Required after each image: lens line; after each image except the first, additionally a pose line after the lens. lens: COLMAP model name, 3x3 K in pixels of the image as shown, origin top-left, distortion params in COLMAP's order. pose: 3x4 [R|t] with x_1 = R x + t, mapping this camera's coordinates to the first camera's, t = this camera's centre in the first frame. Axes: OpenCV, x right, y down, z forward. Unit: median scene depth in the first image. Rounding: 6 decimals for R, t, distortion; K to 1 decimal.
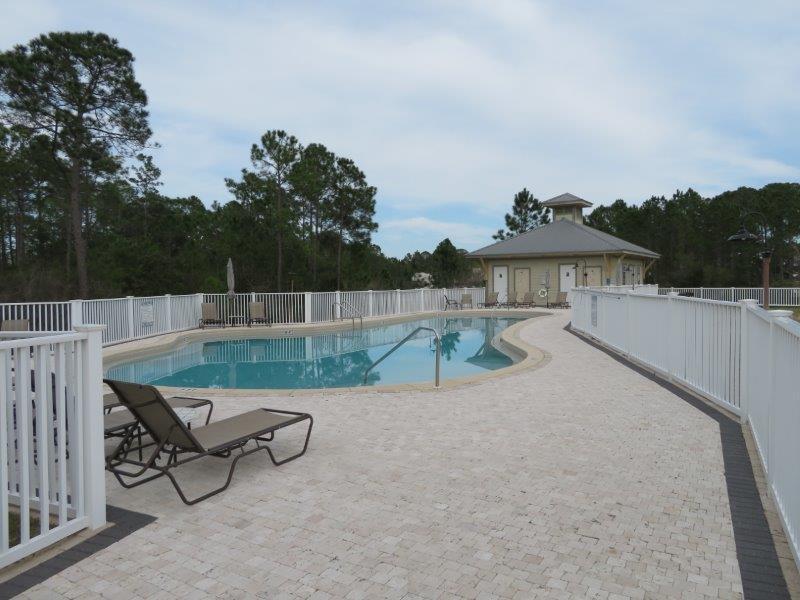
lens RADIAL K [[565.6, 0, 400.2], [0, 565.6, 296.1], [0, 0, 1]] dist [-0.046223, 0.005331]
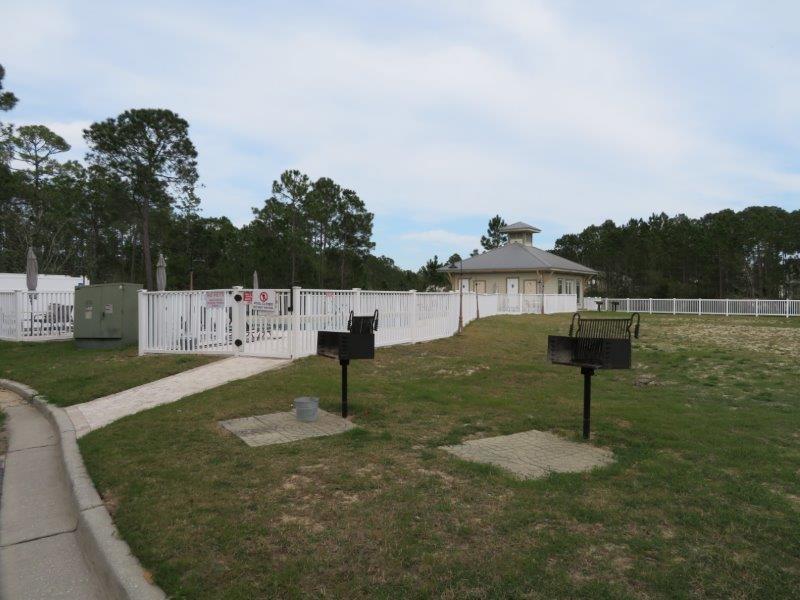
lens RADIAL K [[565.6, 0, 400.2], [0, 565.6, 296.1], [0, 0, 1]] dist [-0.046223, 0.005331]
pose [[0.999264, 0.014773, -0.035388, 0.062025], [-0.015546, 0.999645, -0.021655, 0.012050], [0.035055, 0.022189, 0.999139, -0.220481]]
